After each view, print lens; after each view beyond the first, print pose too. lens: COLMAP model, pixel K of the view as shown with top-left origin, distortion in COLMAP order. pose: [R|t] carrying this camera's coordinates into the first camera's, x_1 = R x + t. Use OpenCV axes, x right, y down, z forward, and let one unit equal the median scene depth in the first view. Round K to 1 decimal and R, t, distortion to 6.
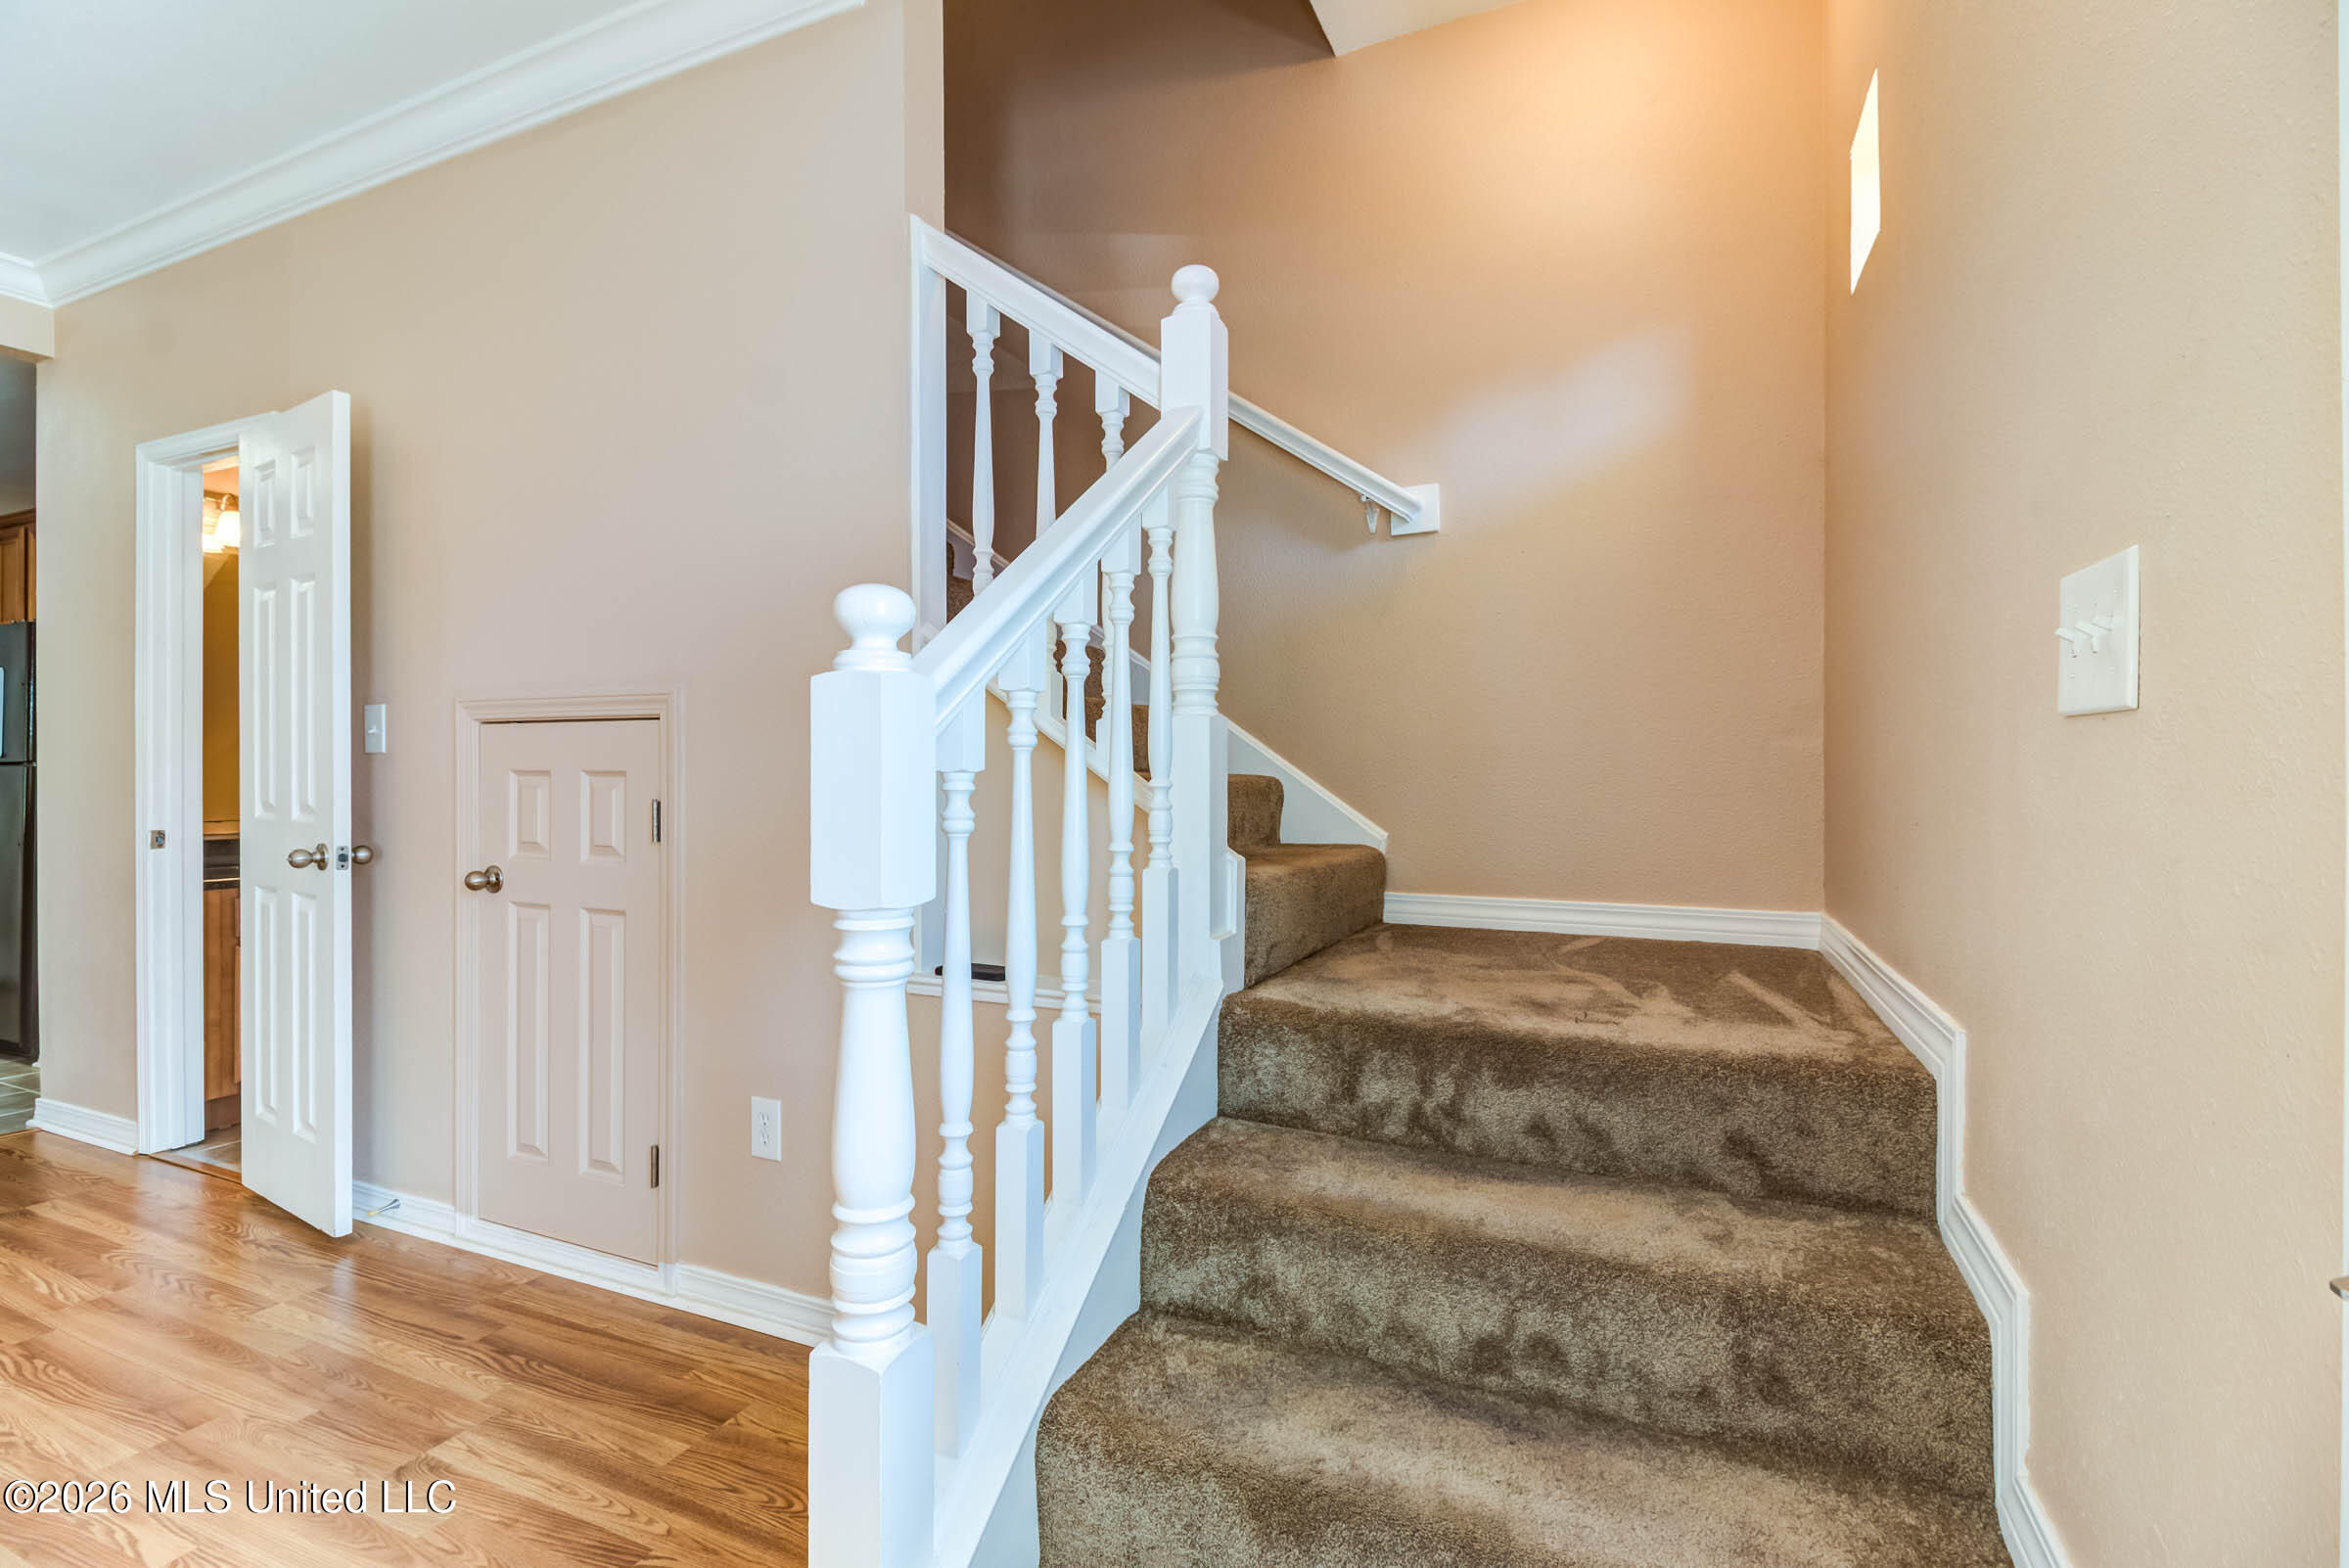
lens RADIAL K [[1085.0, 0, 1161.5], [0, 1085.0, 772.8], [0, 0, 1]] dist [0.014610, -0.010652]
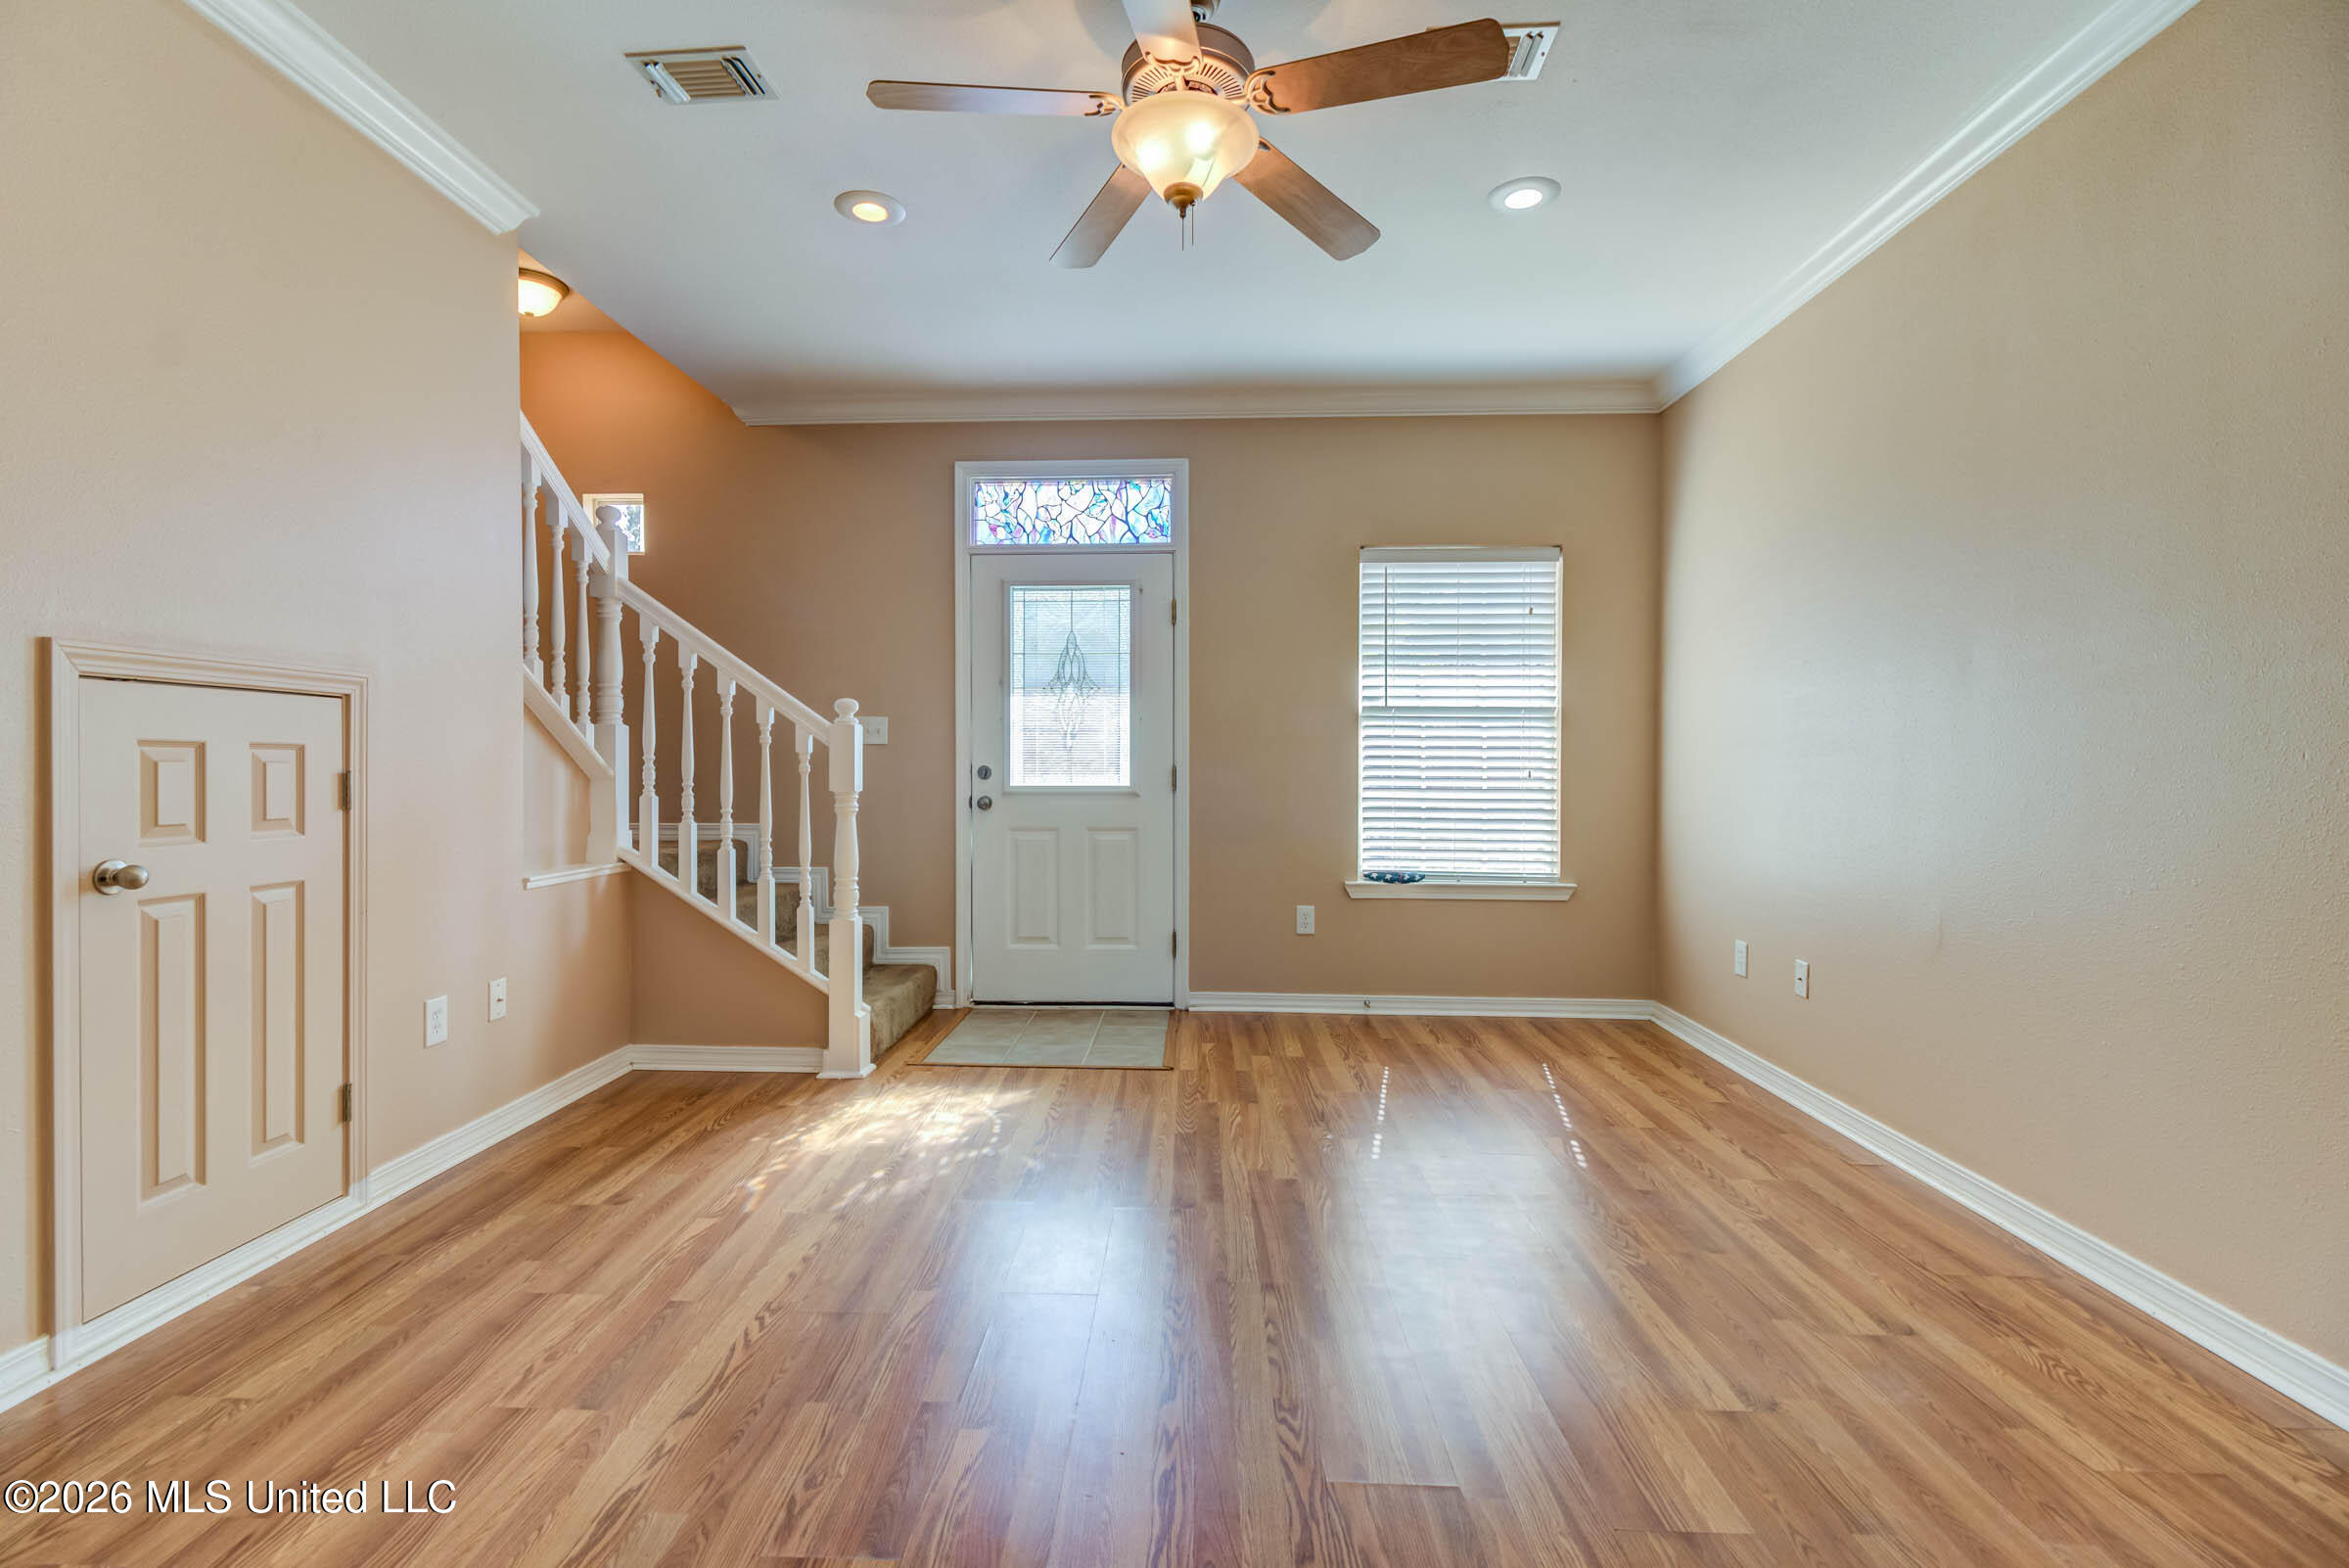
lens RADIAL K [[1085.0, 0, 1152.8], [0, 1085.0, 769.2], [0, 0, 1]] dist [0.014610, -0.010652]
pose [[-0.378673, -0.004999, 0.925517, -1.839259], [-0.002770, 0.999987, 0.004268, 0.016032], [-0.925527, -0.000948, -0.378681, 0.678416]]
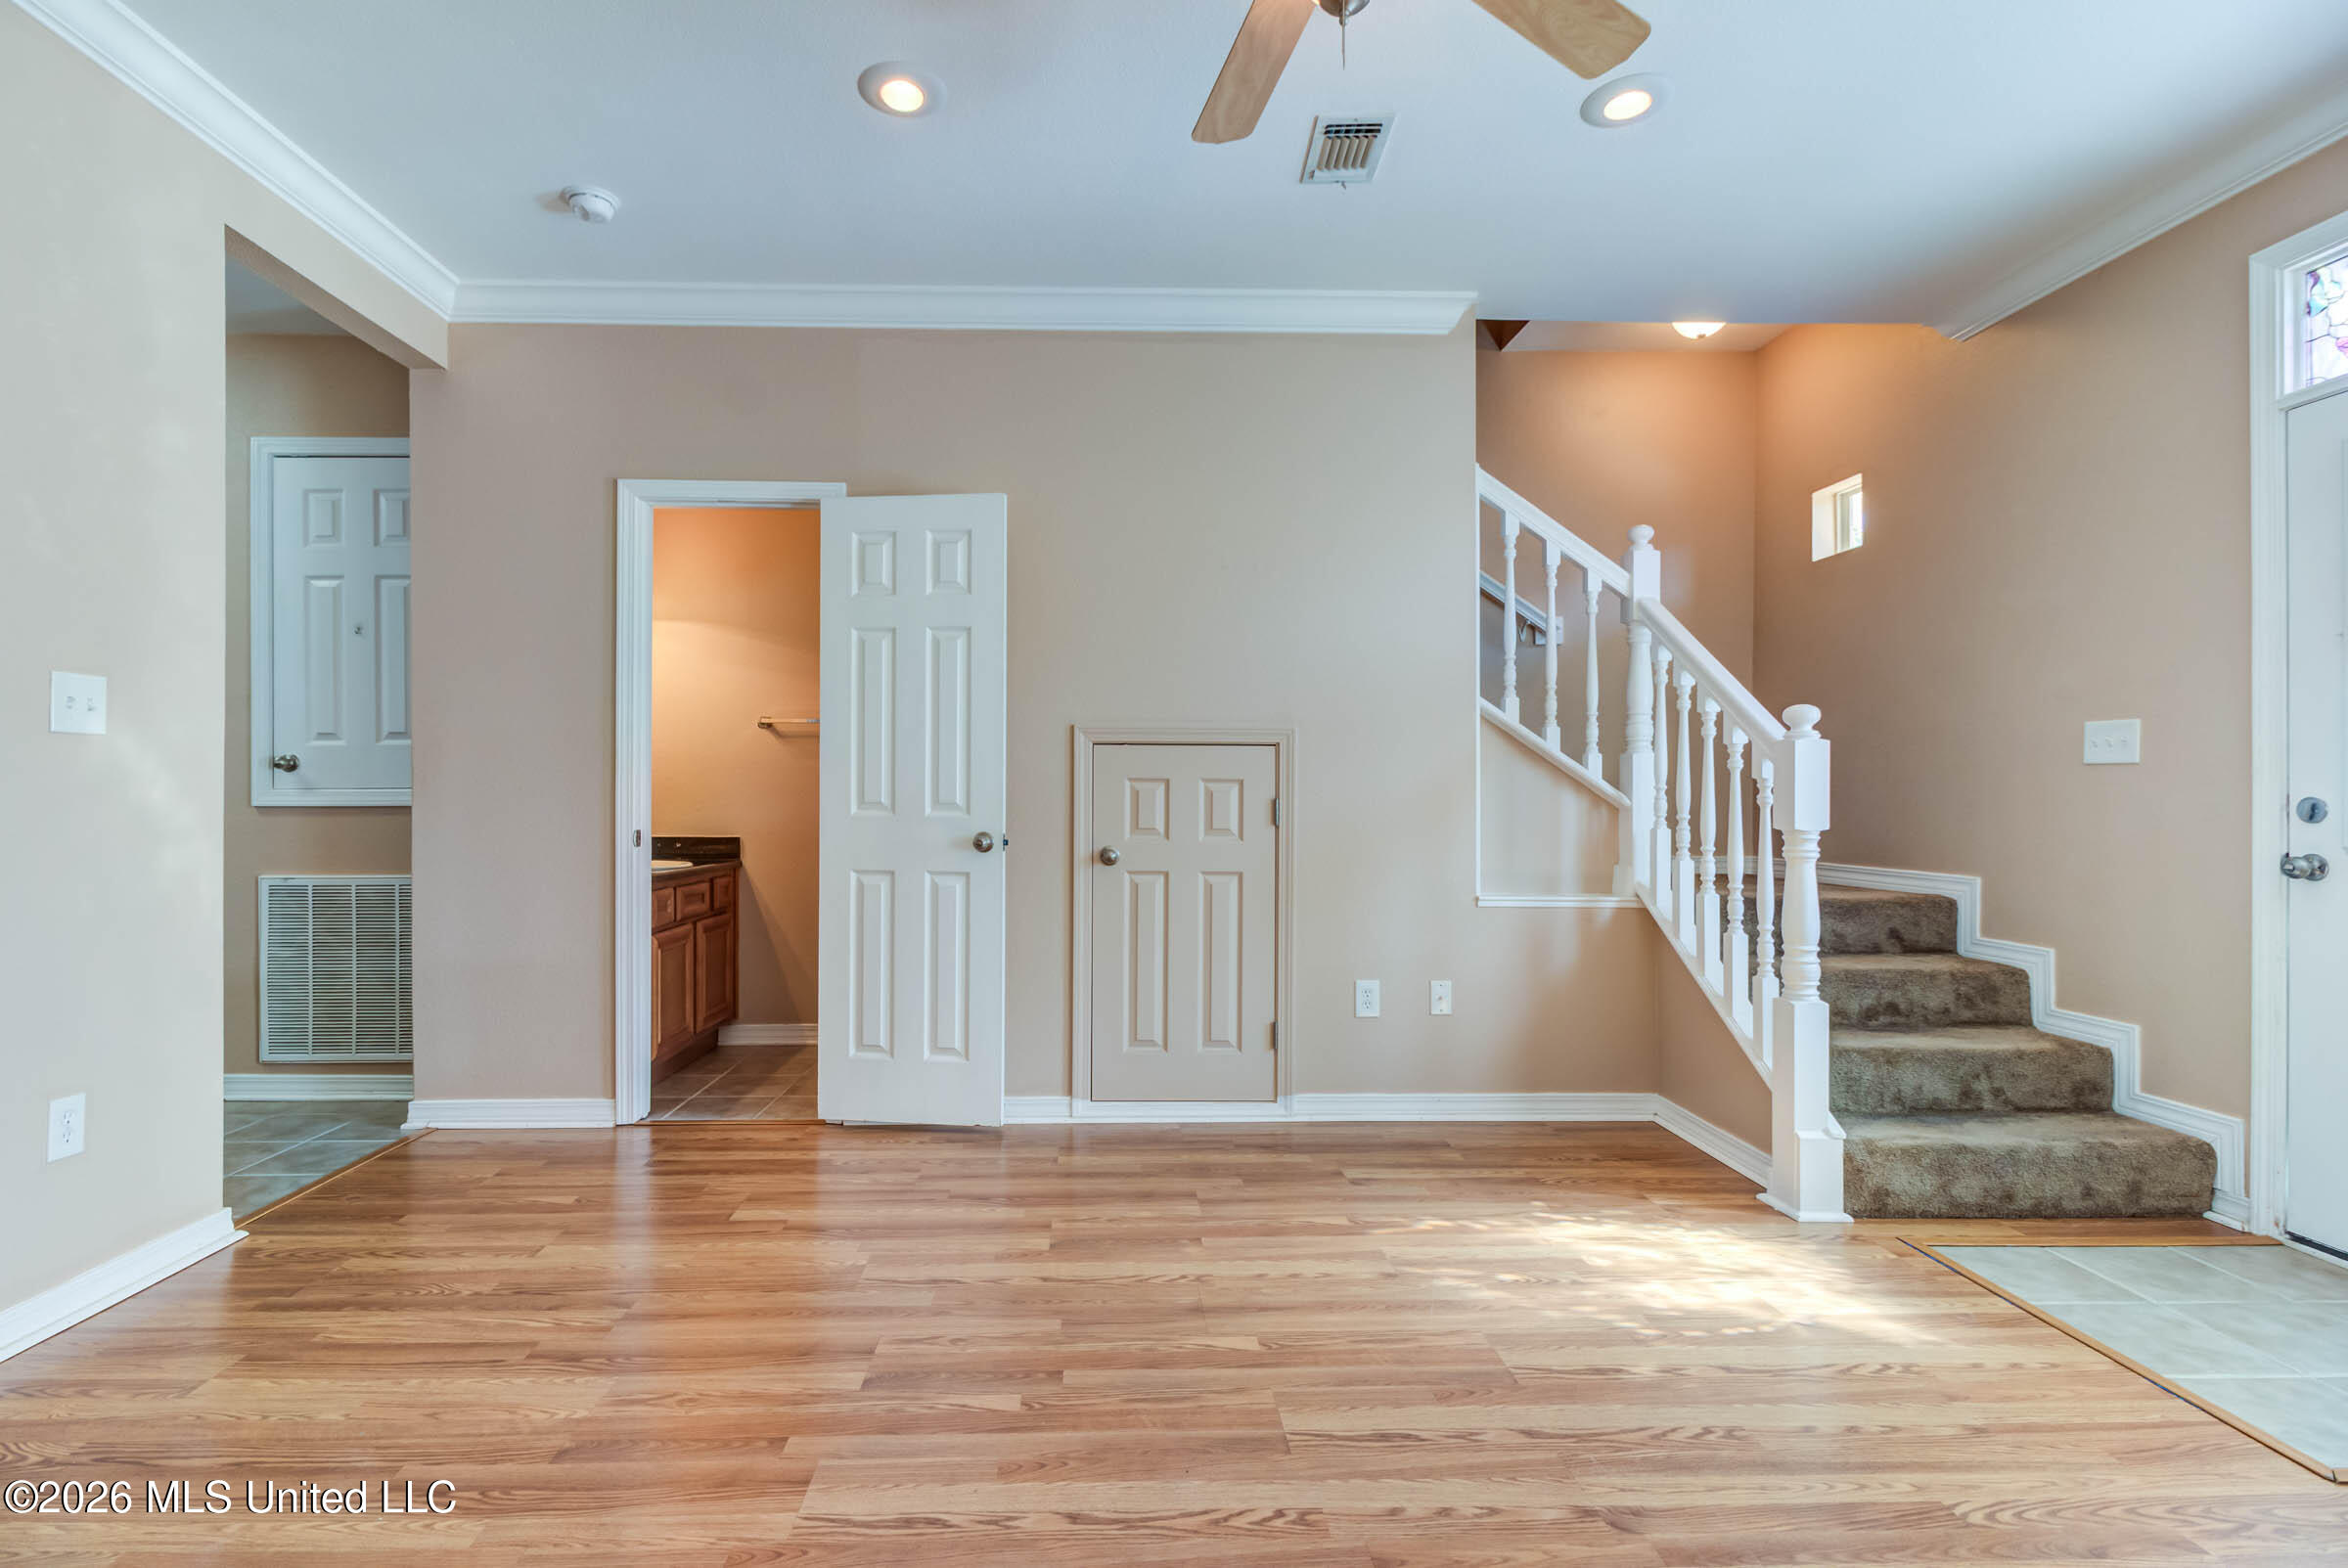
lens RADIAL K [[1084.4, 0, 1112.6], [0, 1084.4, 796.8], [0, 0, 1]] dist [0.014610, -0.010652]
pose [[0.900304, 0.002192, 0.435257, -1.373947], [-0.003702, 0.999990, 0.002620, 0.019965], [-0.435247, -0.003970, 0.900303, -0.289698]]
